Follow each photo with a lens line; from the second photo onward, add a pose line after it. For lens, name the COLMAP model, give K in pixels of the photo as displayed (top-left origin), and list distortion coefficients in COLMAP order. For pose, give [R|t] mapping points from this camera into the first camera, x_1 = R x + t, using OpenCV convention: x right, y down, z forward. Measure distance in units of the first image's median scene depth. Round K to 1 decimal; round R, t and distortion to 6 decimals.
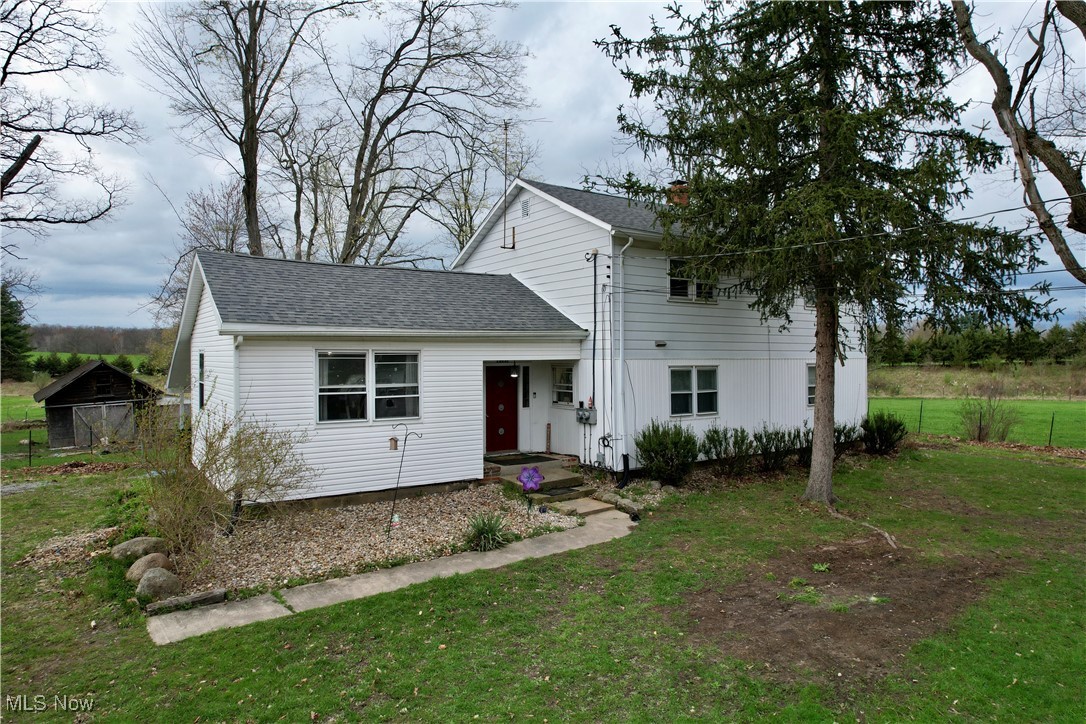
lens RADIAL K [[676.9, 0, 543.0], [0, 676.9, 362.0], [0, 0, 1]] dist [-0.089881, 0.084671]
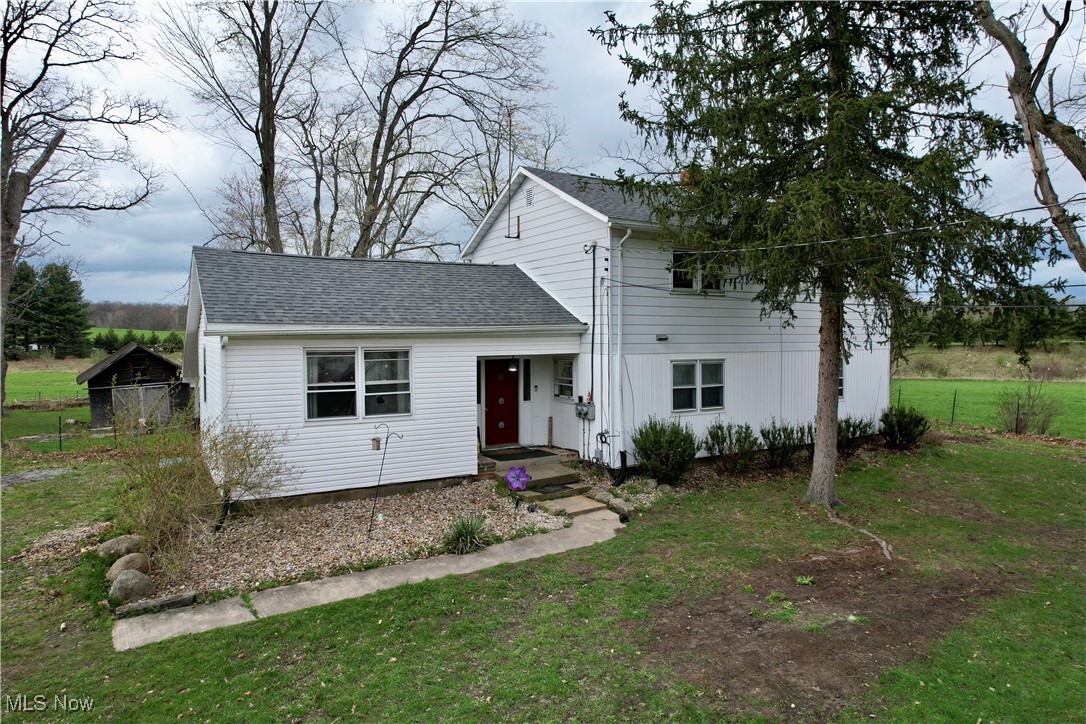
lens RADIAL K [[676.9, 0, 543.0], [0, 676.9, 362.0], [0, 0, 1]] dist [-0.089881, 0.084671]
pose [[0.997992, 0.003508, -0.063247, 0.075570], [-0.001275, 0.999376, 0.035300, -0.030521], [0.063331, -0.035149, 0.997373, 0.019835]]
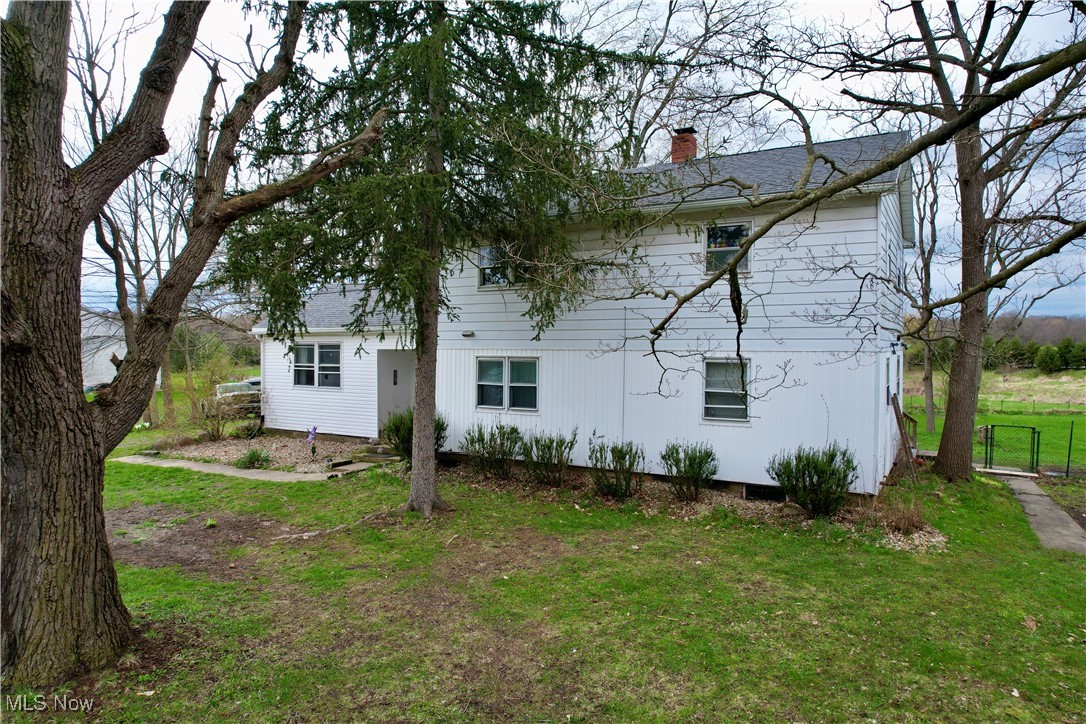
lens RADIAL K [[676.9, 0, 543.0], [0, 676.9, 362.0], [0, 0, 1]] dist [-0.089881, 0.084671]
pose [[0.425785, 0.014679, -0.904705, 1.341657], [-0.020559, 0.999767, 0.006546, 0.007224], [0.904591, 0.015813, 0.425987, 0.785520]]
